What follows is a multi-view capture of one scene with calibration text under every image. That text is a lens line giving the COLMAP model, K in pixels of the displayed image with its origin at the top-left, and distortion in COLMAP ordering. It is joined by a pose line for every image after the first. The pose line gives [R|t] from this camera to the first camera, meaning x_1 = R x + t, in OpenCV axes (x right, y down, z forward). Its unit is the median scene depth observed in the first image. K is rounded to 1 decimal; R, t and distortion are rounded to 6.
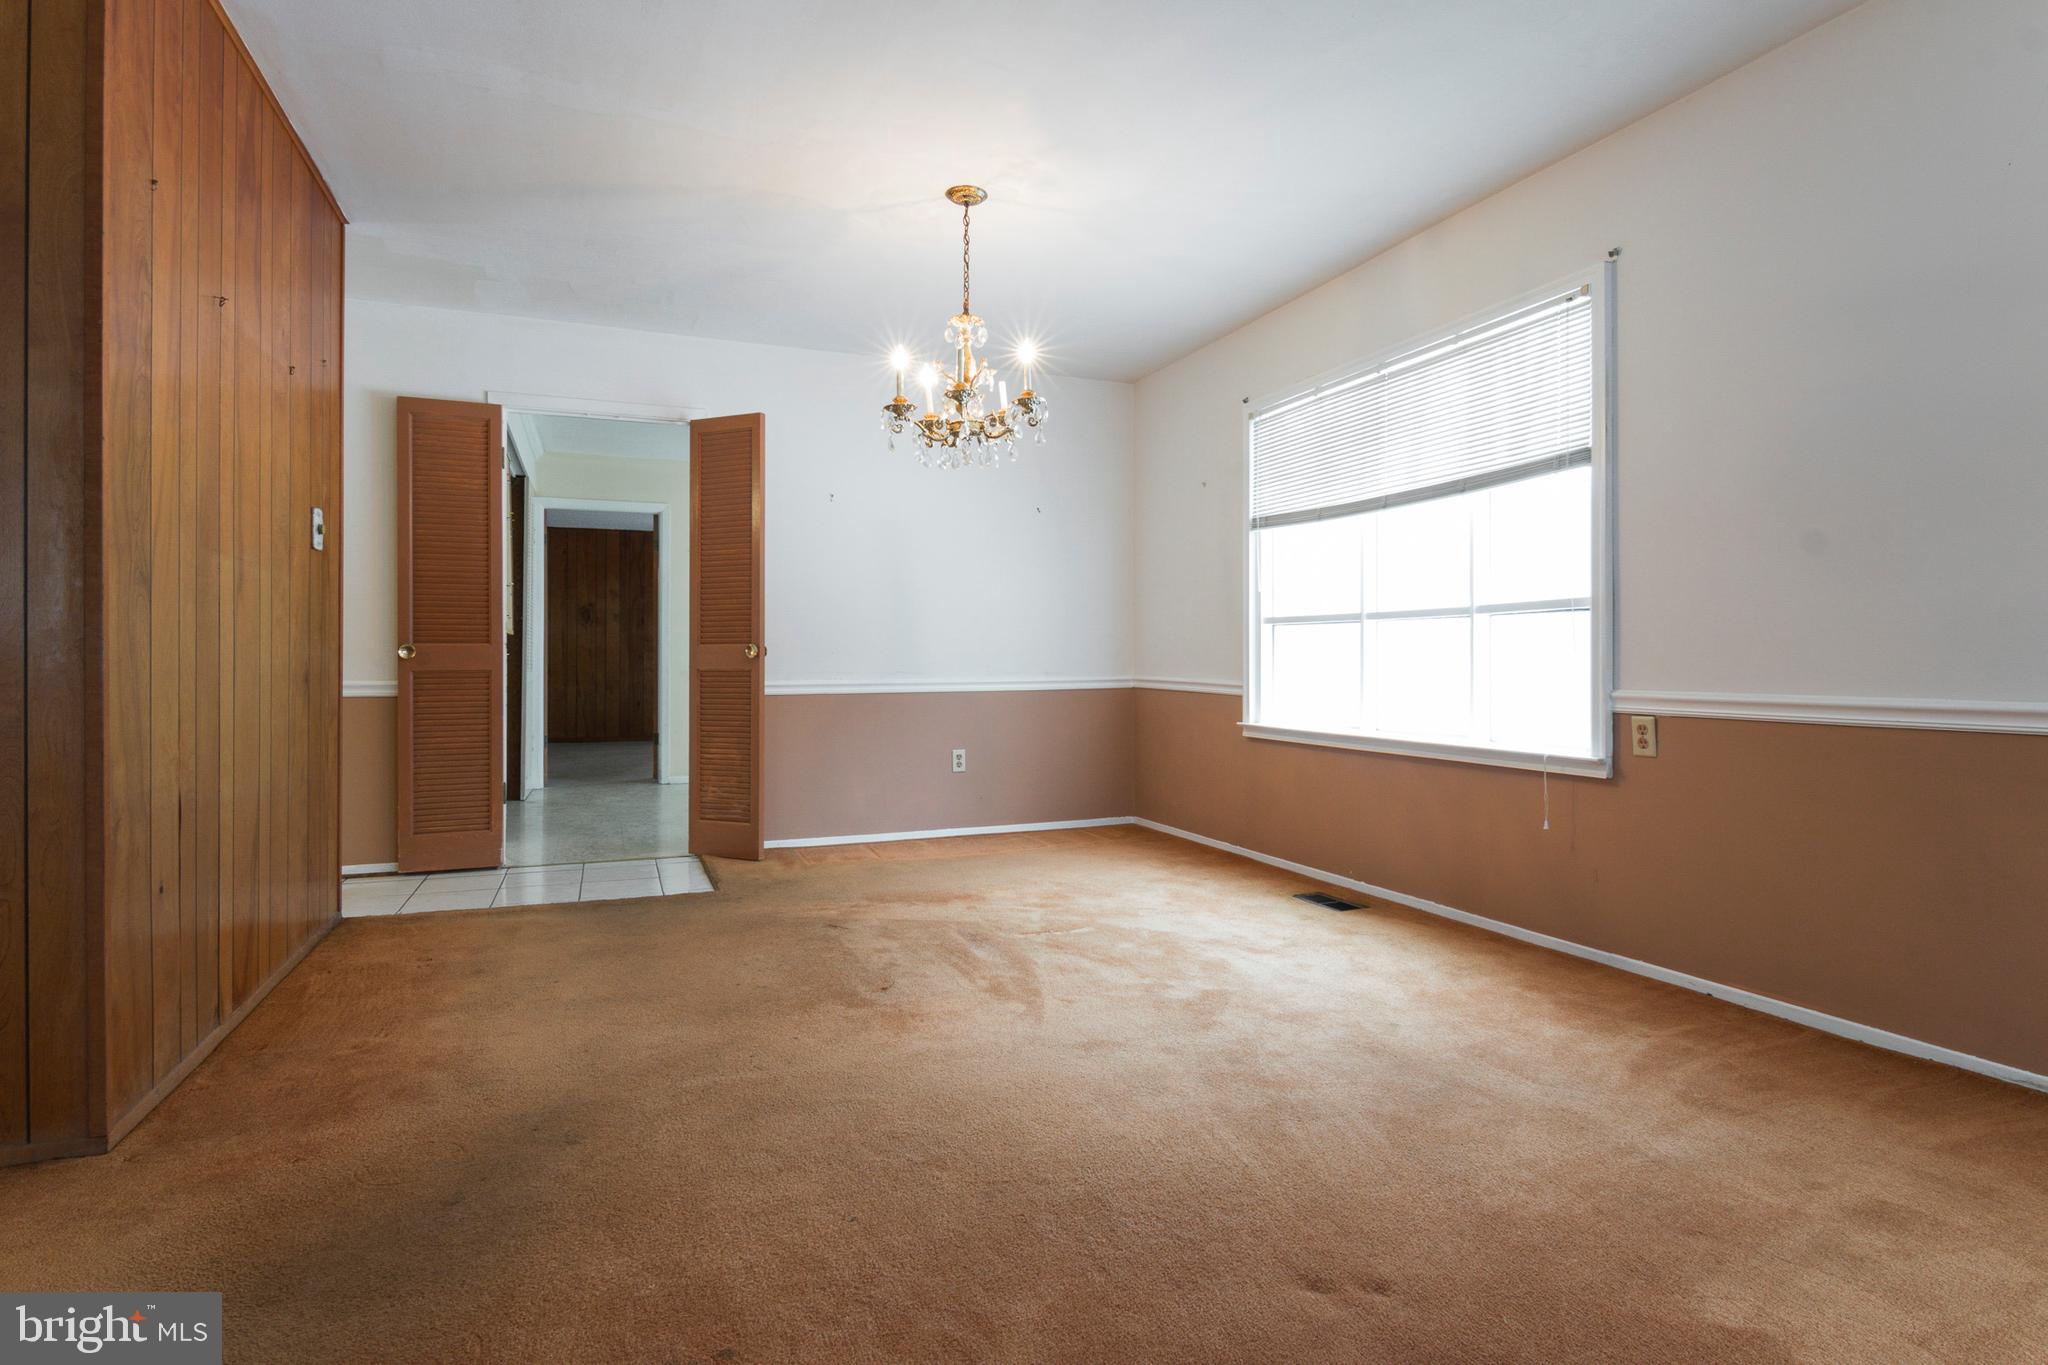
lens RADIAL K [[1051.6, 0, 1018.5], [0, 1051.6, 659.3], [0, 0, 1]] dist [0.003450, -0.008412]
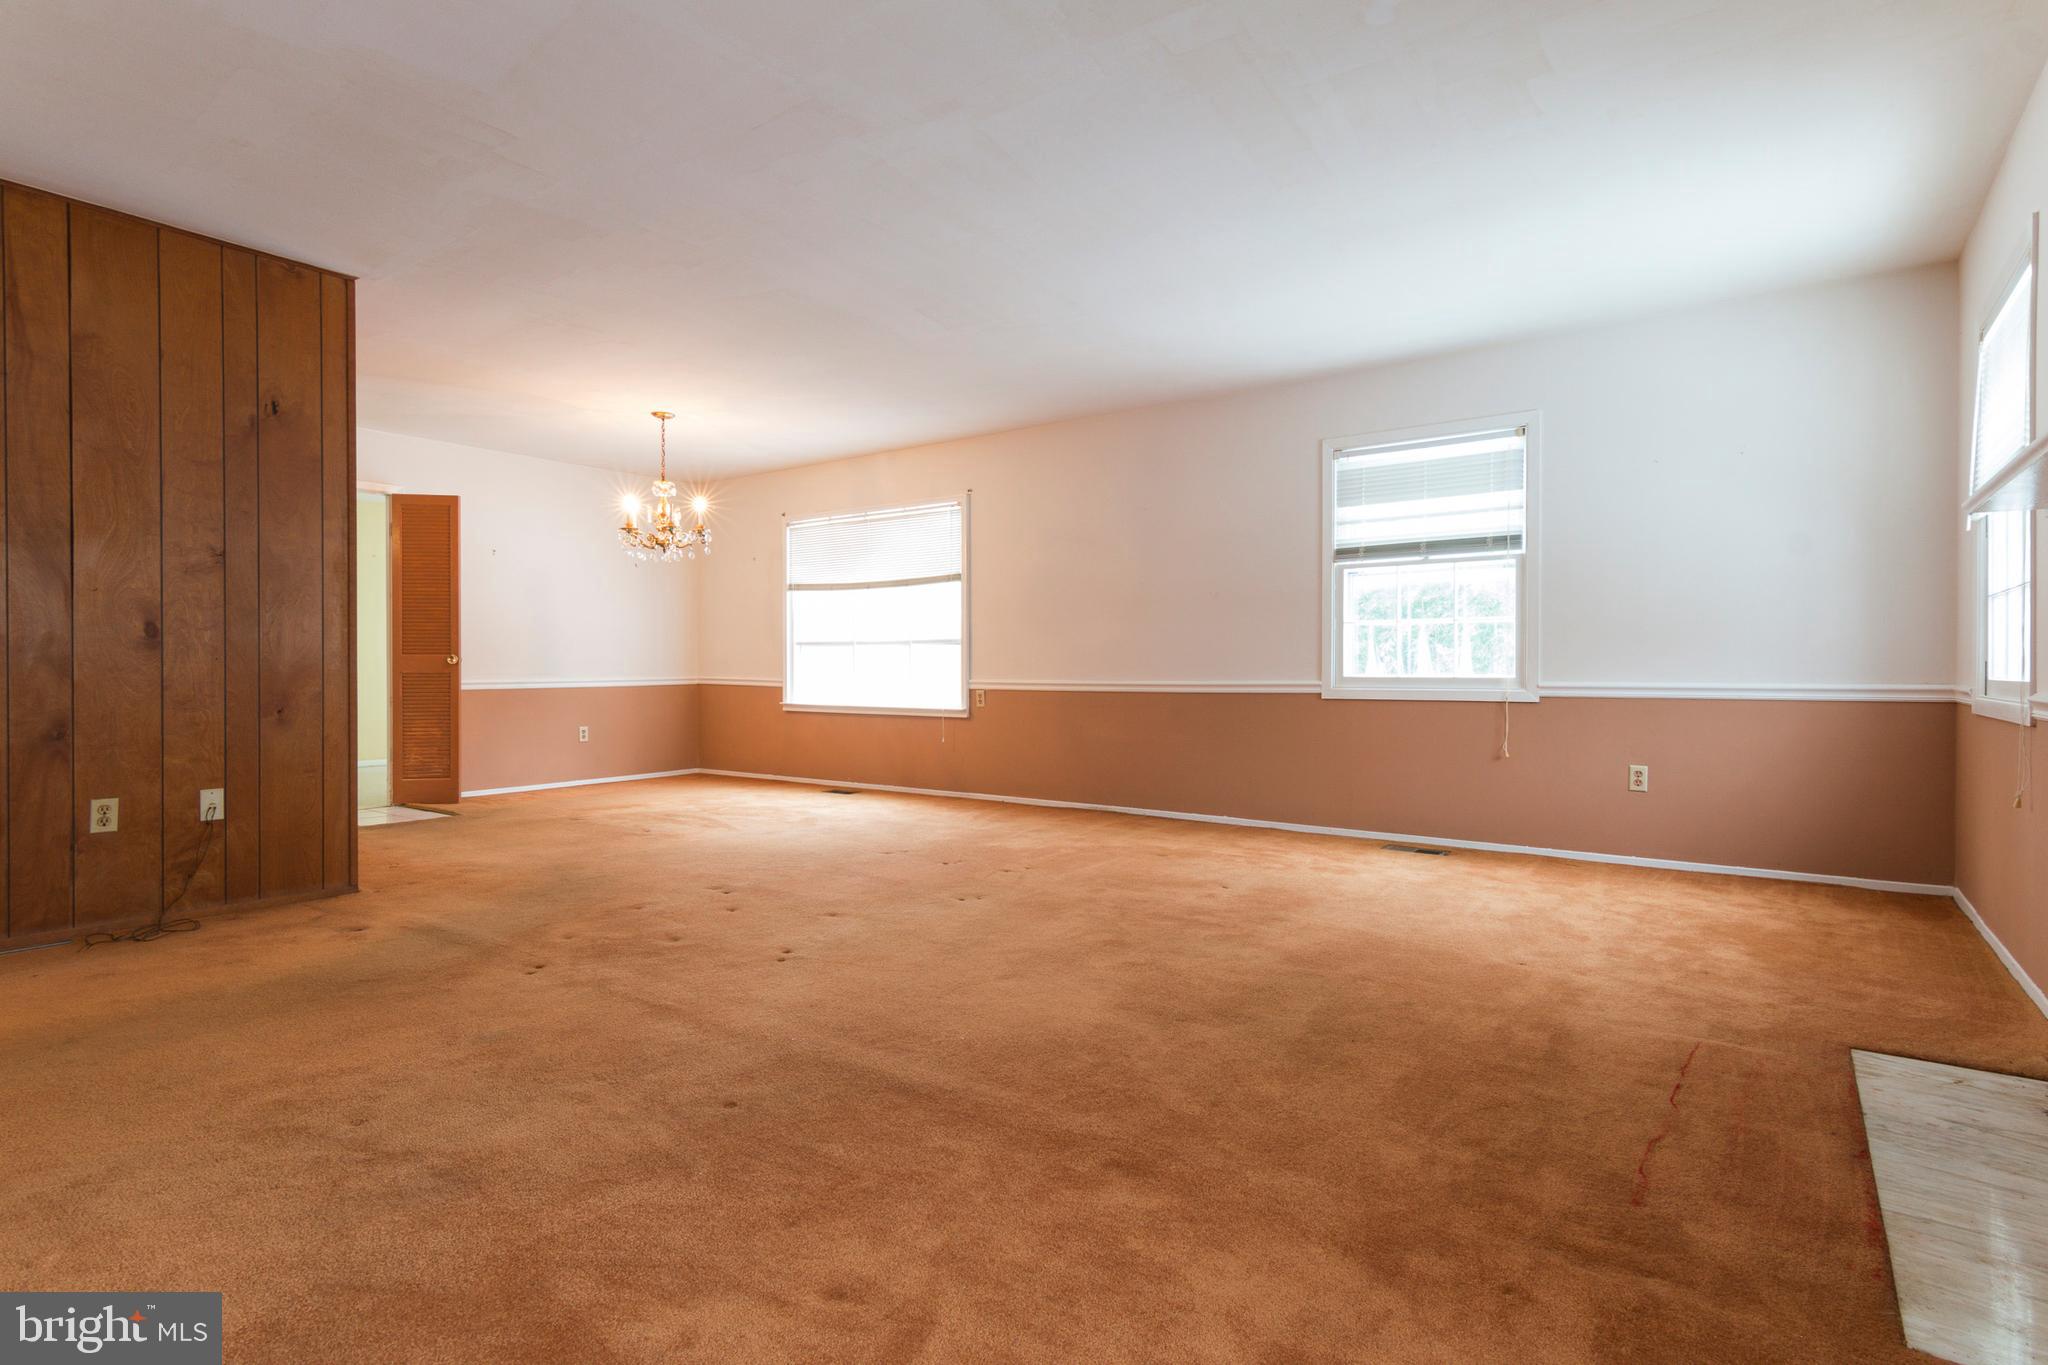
lens RADIAL K [[1015.9, 0, 1024.0], [0, 1015.9, 682.5], [0, 0, 1]] dist [0.037004, -0.016978]
pose [[0.847858, -0.007522, 0.530170, -0.482644], [-0.001442, 0.999863, 0.016492, -0.001124], [-0.530221, -0.014747, 0.847731, -0.893398]]
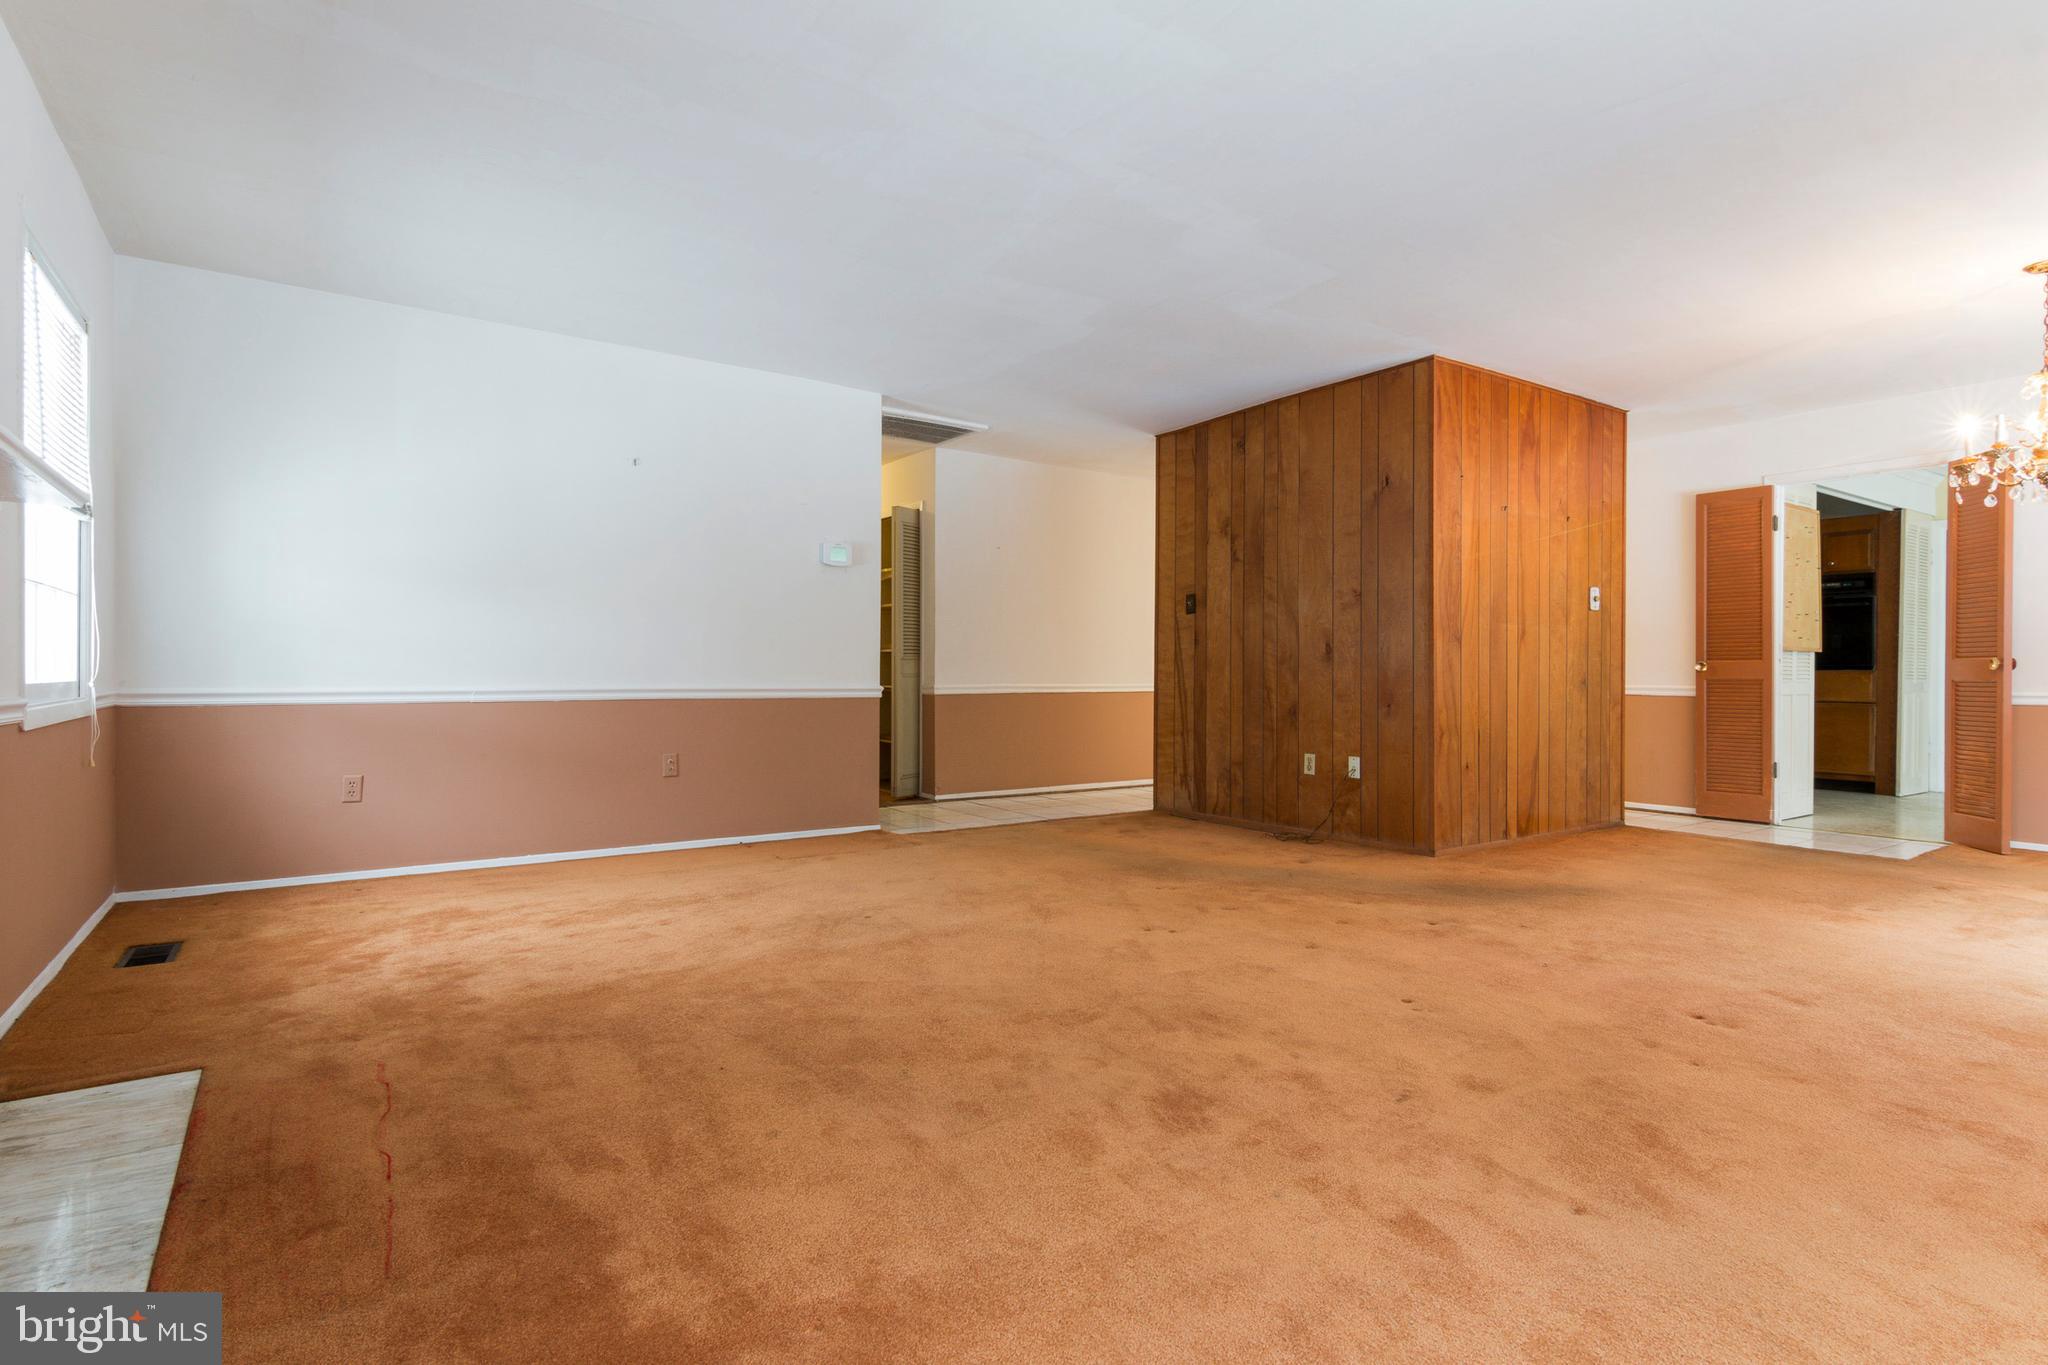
lens RADIAL K [[1025.1, 0, 1016.2], [0, 1025.1, 677.7], [0, 0, 1]] dist [0.029487, -0.014921]
pose [[0.225784, 0.005280, -0.974163, 0.828897], [-0.000031, 0.999985, 0.005413, 0.001120], [0.974177, -0.001192, 0.225781, -0.359153]]
